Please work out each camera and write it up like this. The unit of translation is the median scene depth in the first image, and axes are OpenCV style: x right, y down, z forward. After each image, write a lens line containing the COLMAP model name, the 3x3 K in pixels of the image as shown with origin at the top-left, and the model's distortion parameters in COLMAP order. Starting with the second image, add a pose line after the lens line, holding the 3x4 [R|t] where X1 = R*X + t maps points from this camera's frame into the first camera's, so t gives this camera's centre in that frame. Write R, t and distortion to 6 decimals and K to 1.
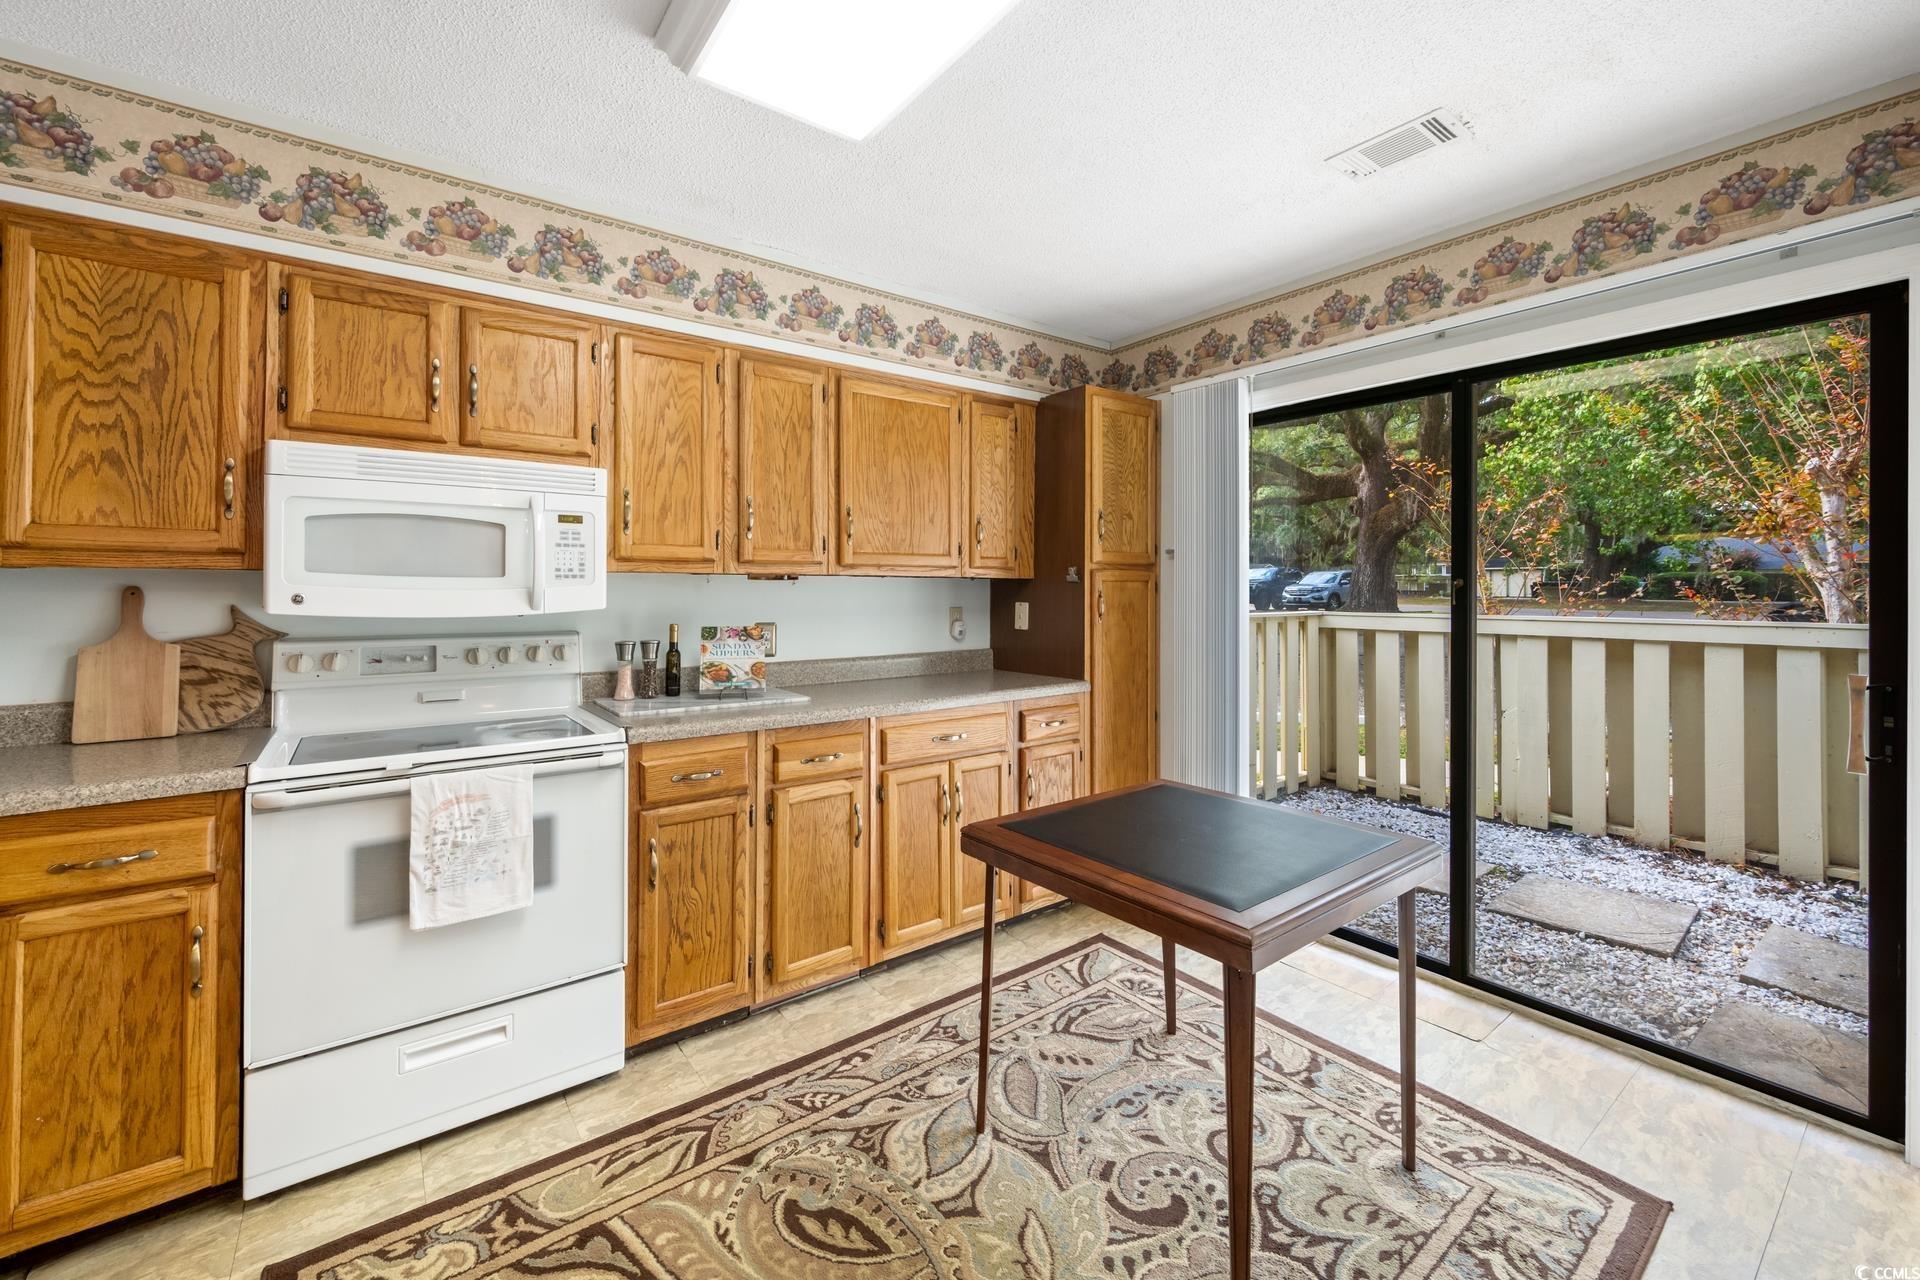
lens RADIAL K [[774.9, 0, 955.1], [0, 774.9, 584.3], [0, 0, 1]] dist [-0.000927, 0.000058]
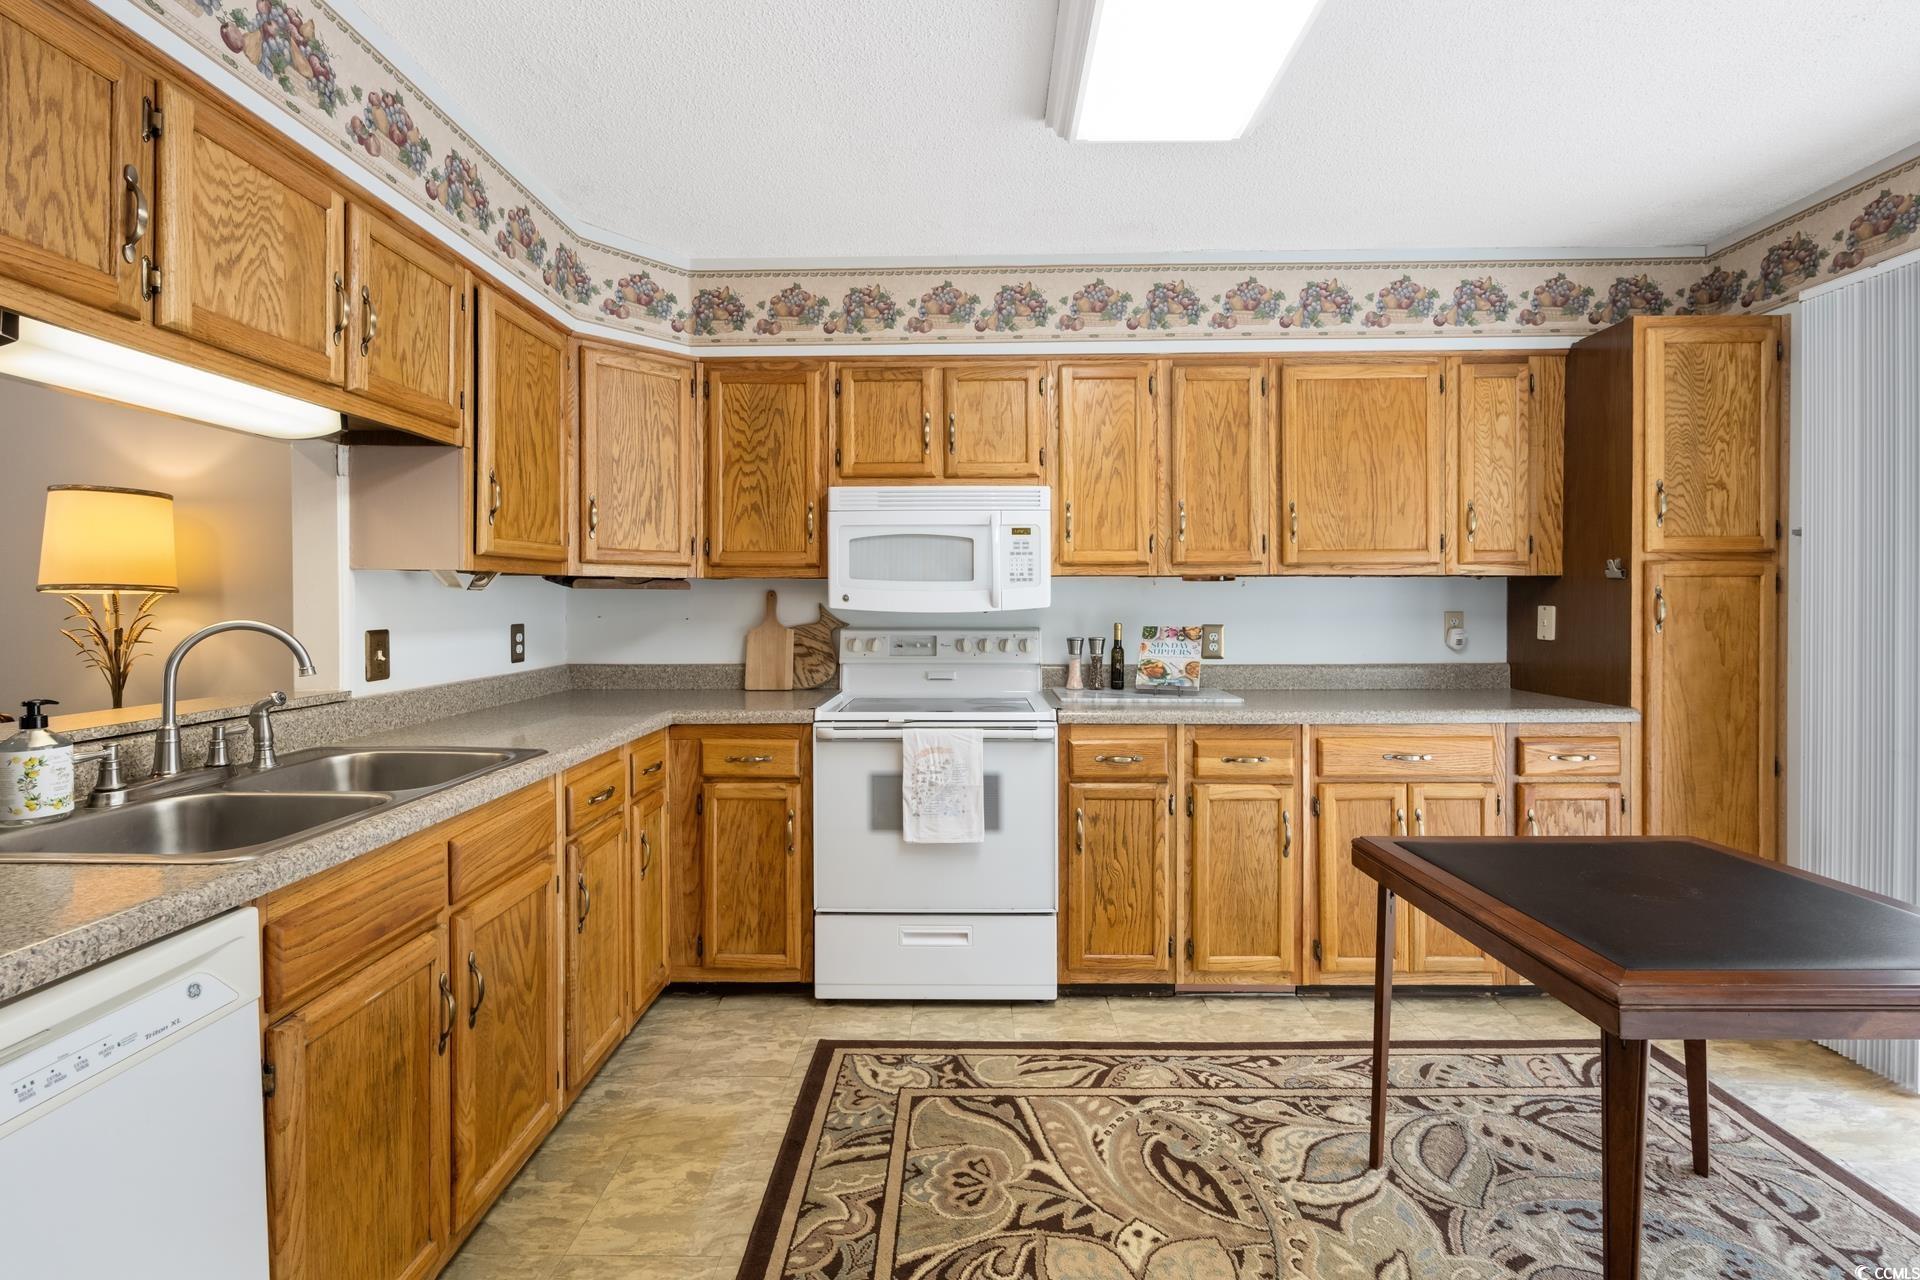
lens RADIAL K [[835.1, 0, 956.9], [0, 835.1, 610.4], [0, 0, 1]] dist [0.001203, -0.000678]
pose [[0.792862, 0.004769, -0.609383, 0.216408], [0.007039, 0.999831, 0.016983, 0.015336], [0.609361, -0.017755, 0.792694, -0.078924]]
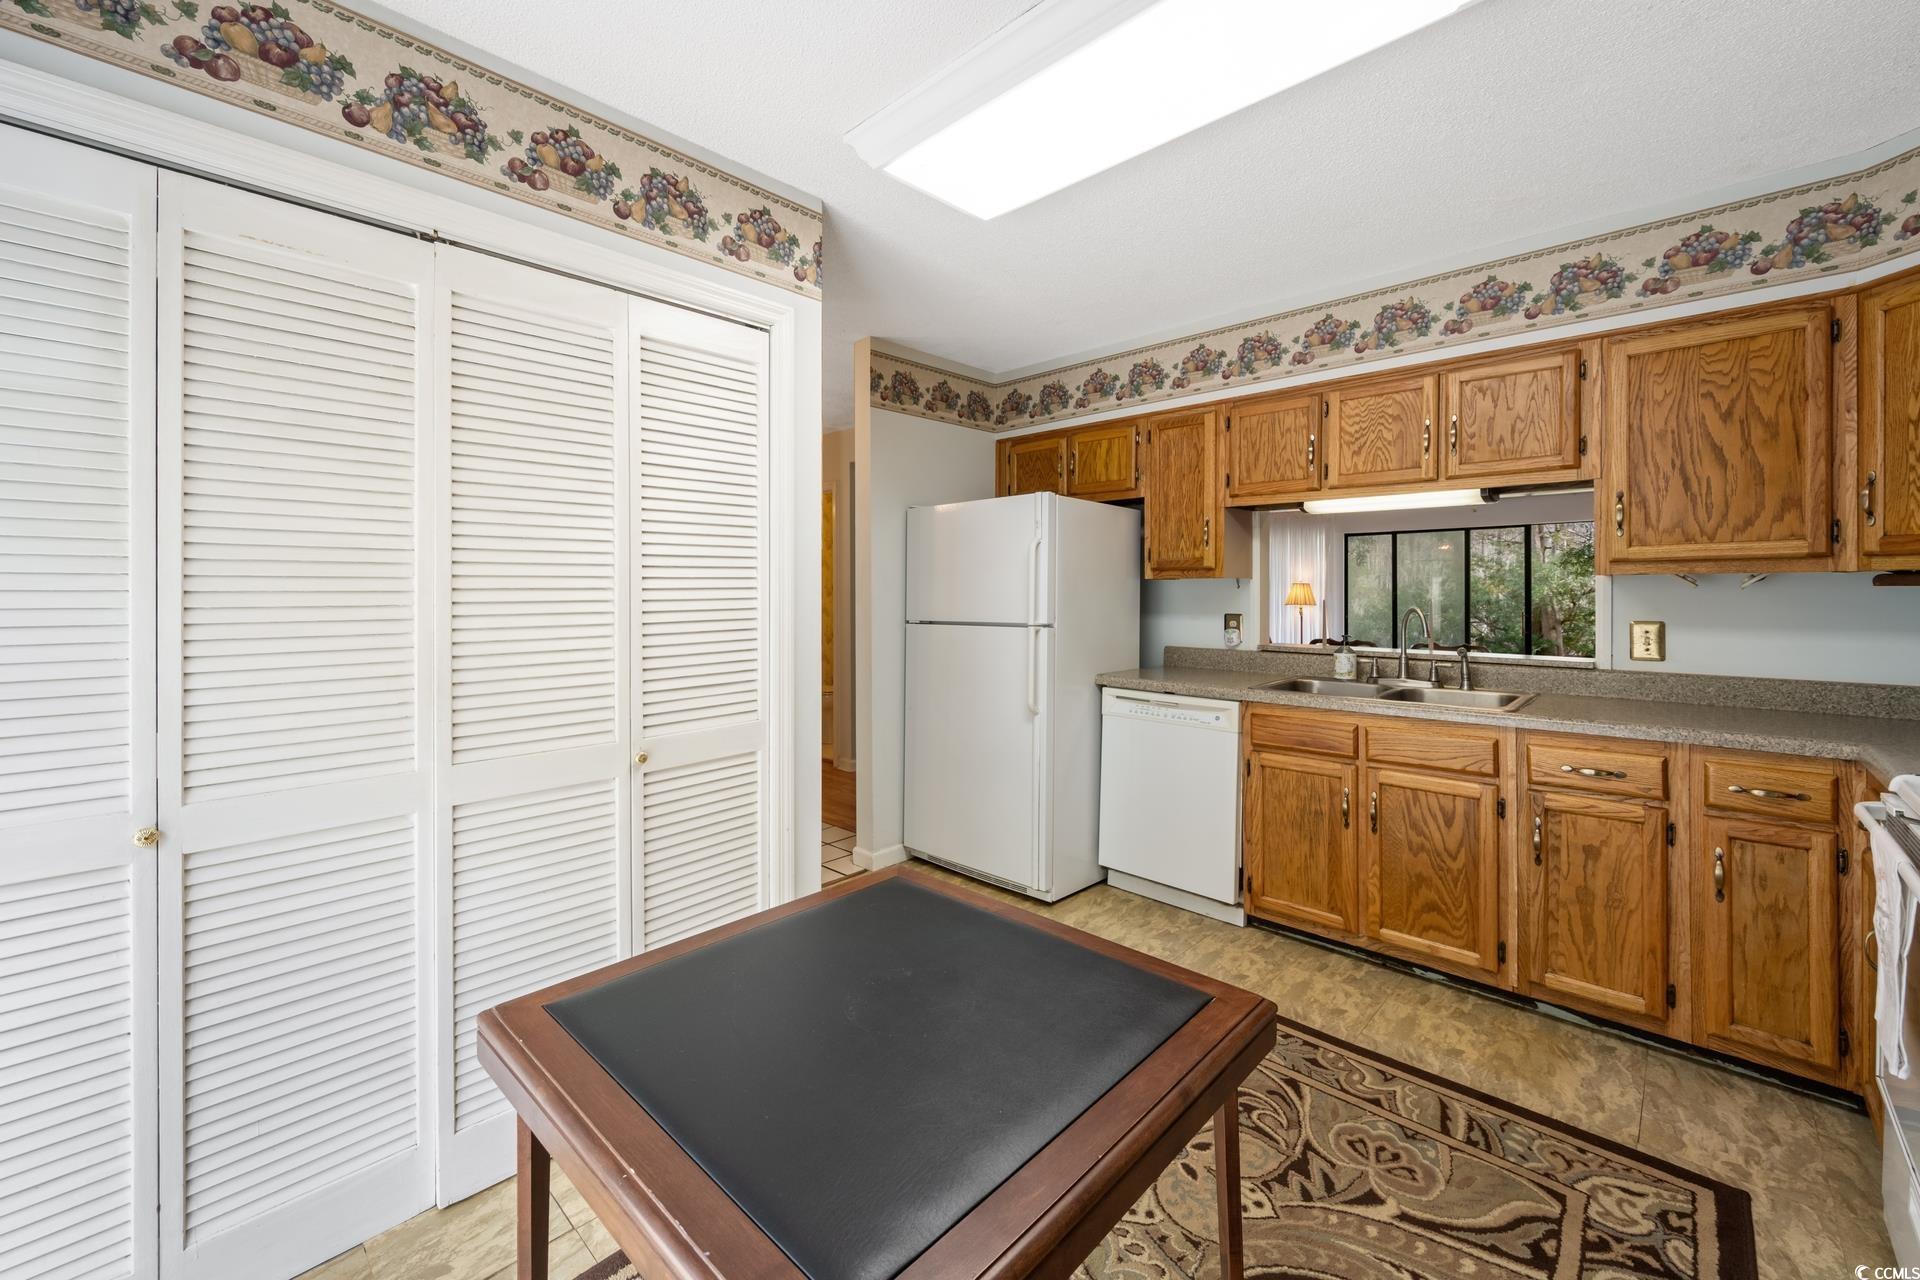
lens RADIAL K [[774.9, 0, 955.1], [0, 774.9, 584.3], [0, 0, 1]] dist [-0.000927, 0.000058]
pose [[-0.986246, -0.000287, -0.165286, 0.299826], [0.002894, 0.999815, -0.019001, 0.014891], [0.165261, -0.019218, -0.986063, 1.364673]]
